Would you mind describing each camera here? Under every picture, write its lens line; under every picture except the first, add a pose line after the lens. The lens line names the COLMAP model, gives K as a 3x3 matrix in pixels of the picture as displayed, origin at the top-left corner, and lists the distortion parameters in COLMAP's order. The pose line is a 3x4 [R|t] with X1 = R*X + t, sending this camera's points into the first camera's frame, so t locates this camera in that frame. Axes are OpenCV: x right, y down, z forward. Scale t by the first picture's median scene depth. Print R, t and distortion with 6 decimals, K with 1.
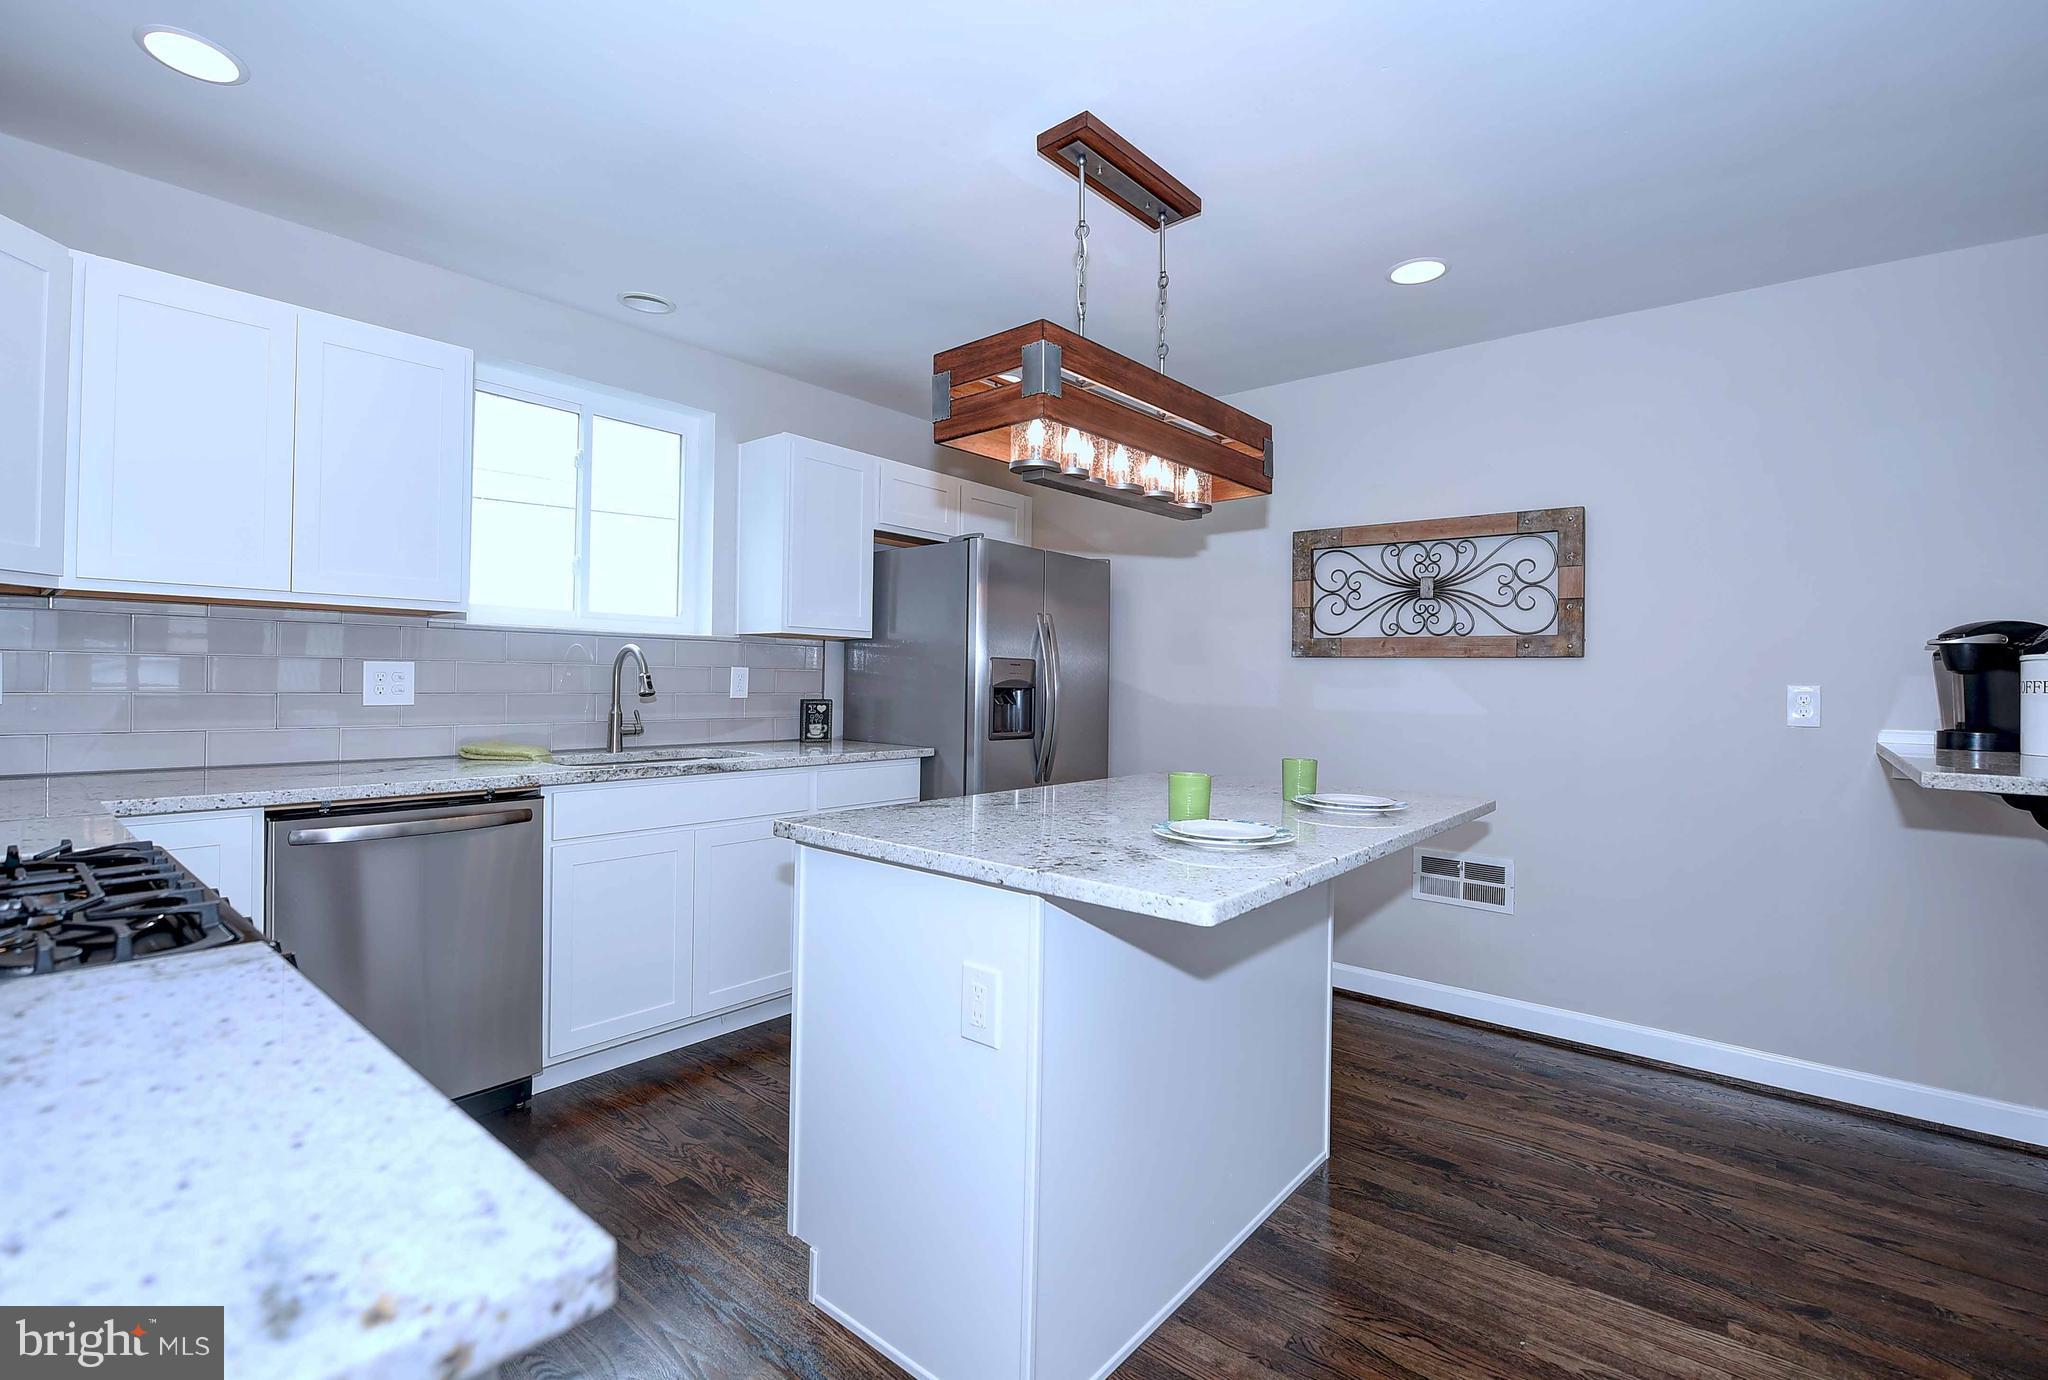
lens RADIAL K [[918.4, 0, 1004.7], [0, 918.4, 678.8], [0, 0, 1]] dist [-0.007500, -0.003146]
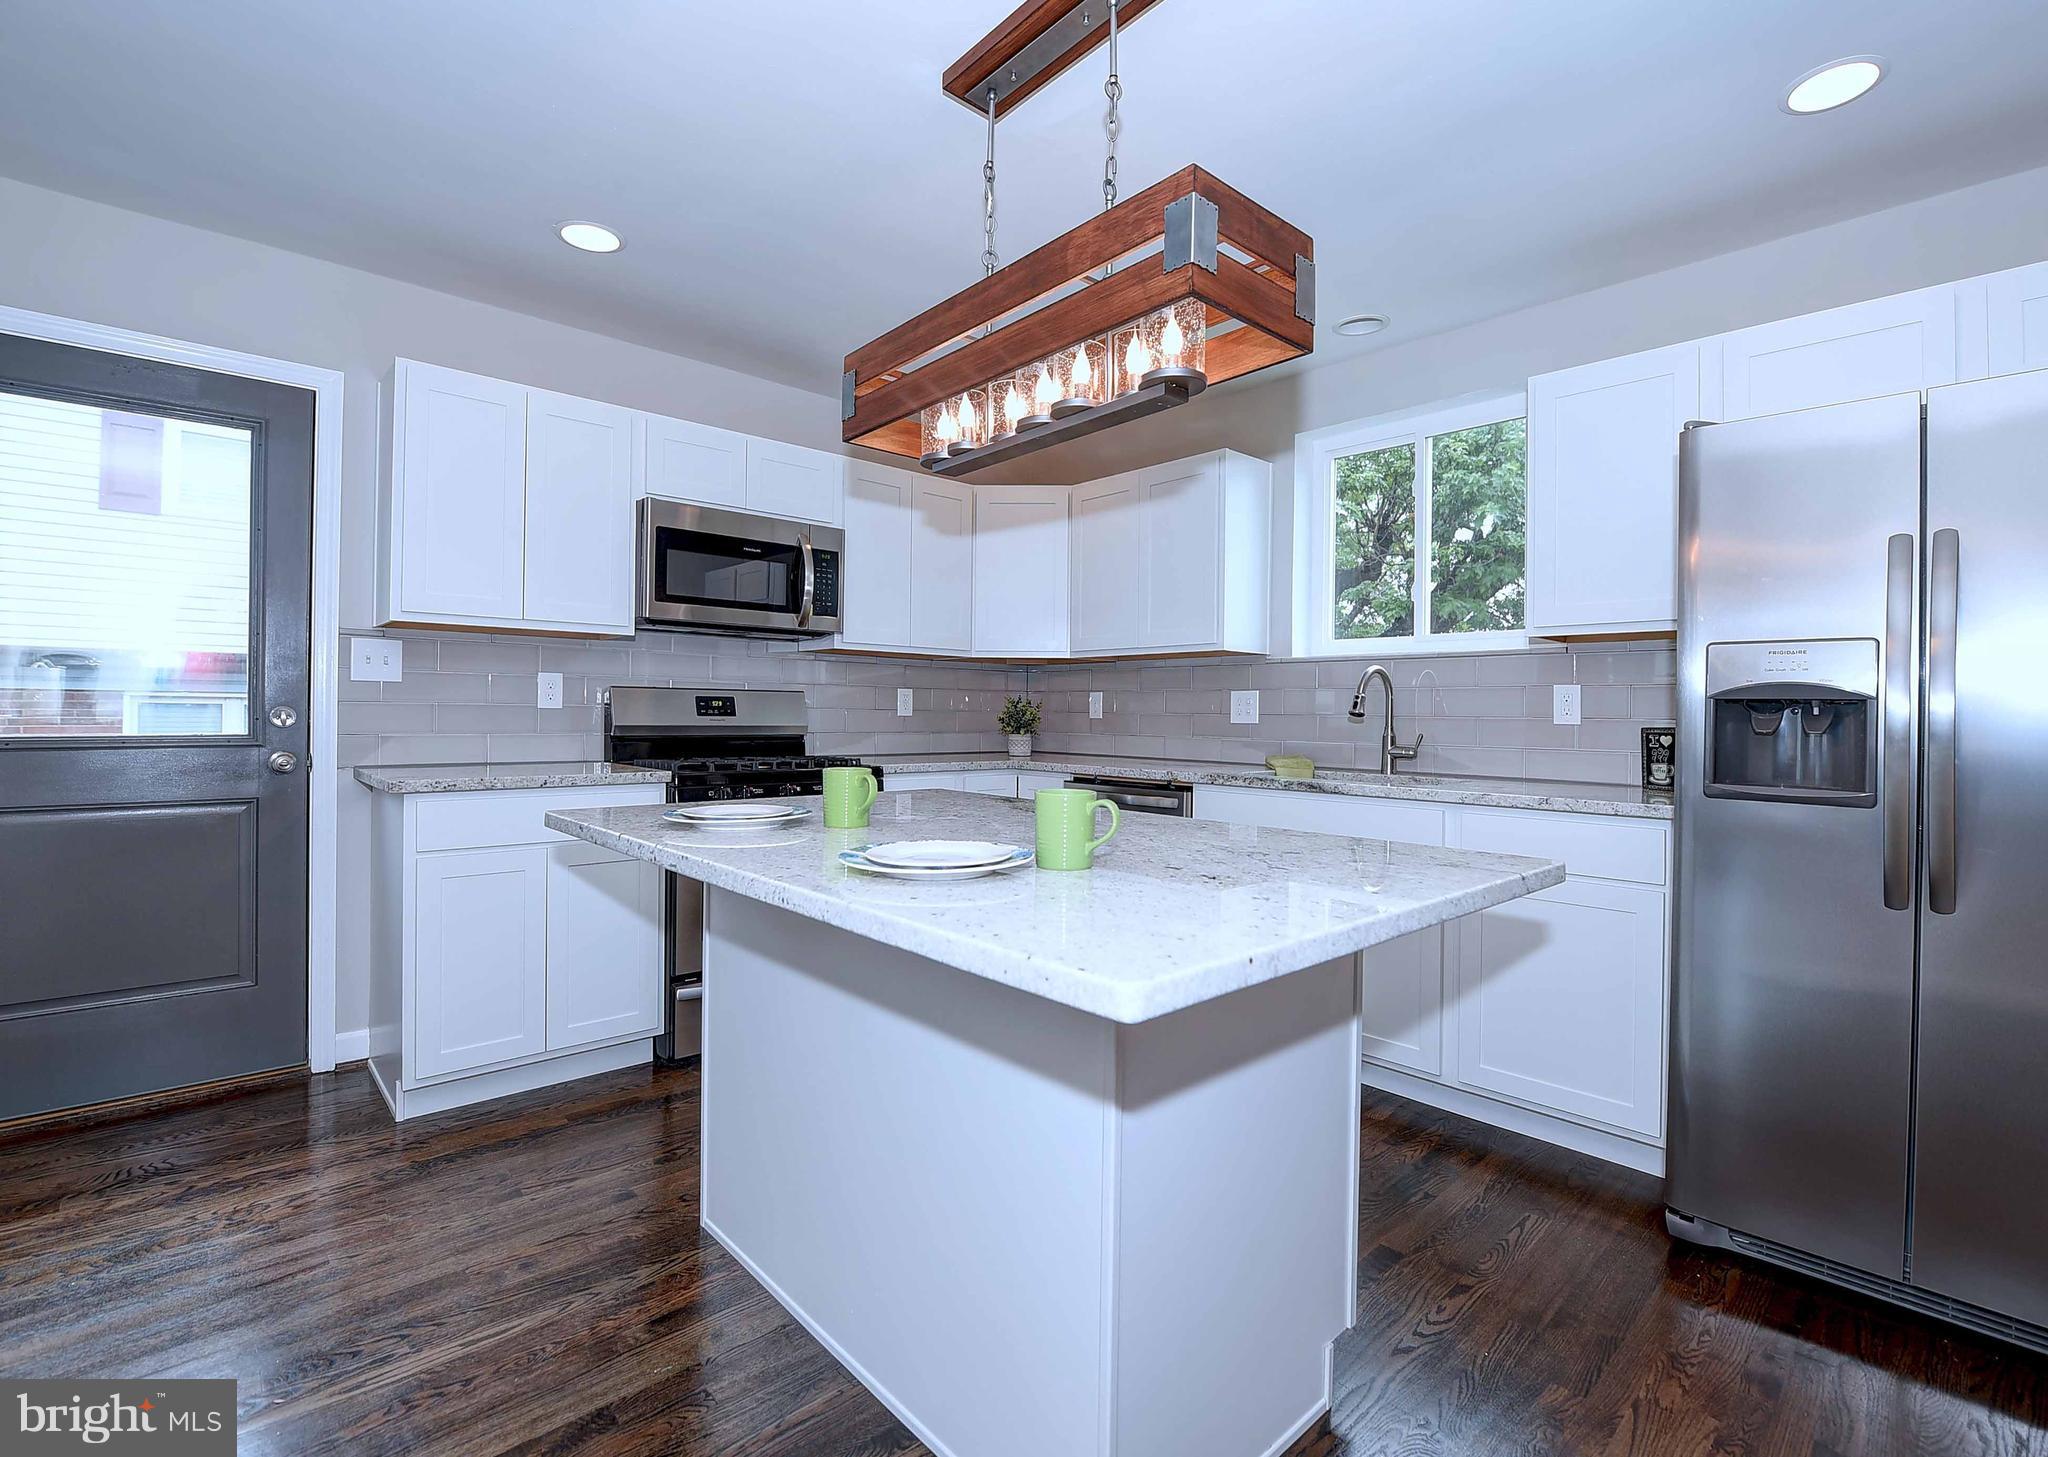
lens RADIAL K [[931.0, 0, 1051.4], [0, 931.0, 716.6], [0, 0, 1]] dist [-0.012775, -0.002104]
pose [[-0.102375, -0.015194, -0.994630, 0.588703], [-0.013561, 0.999812, -0.013877, 0.034193], [0.994653, 0.012068, -0.102562, 0.702713]]
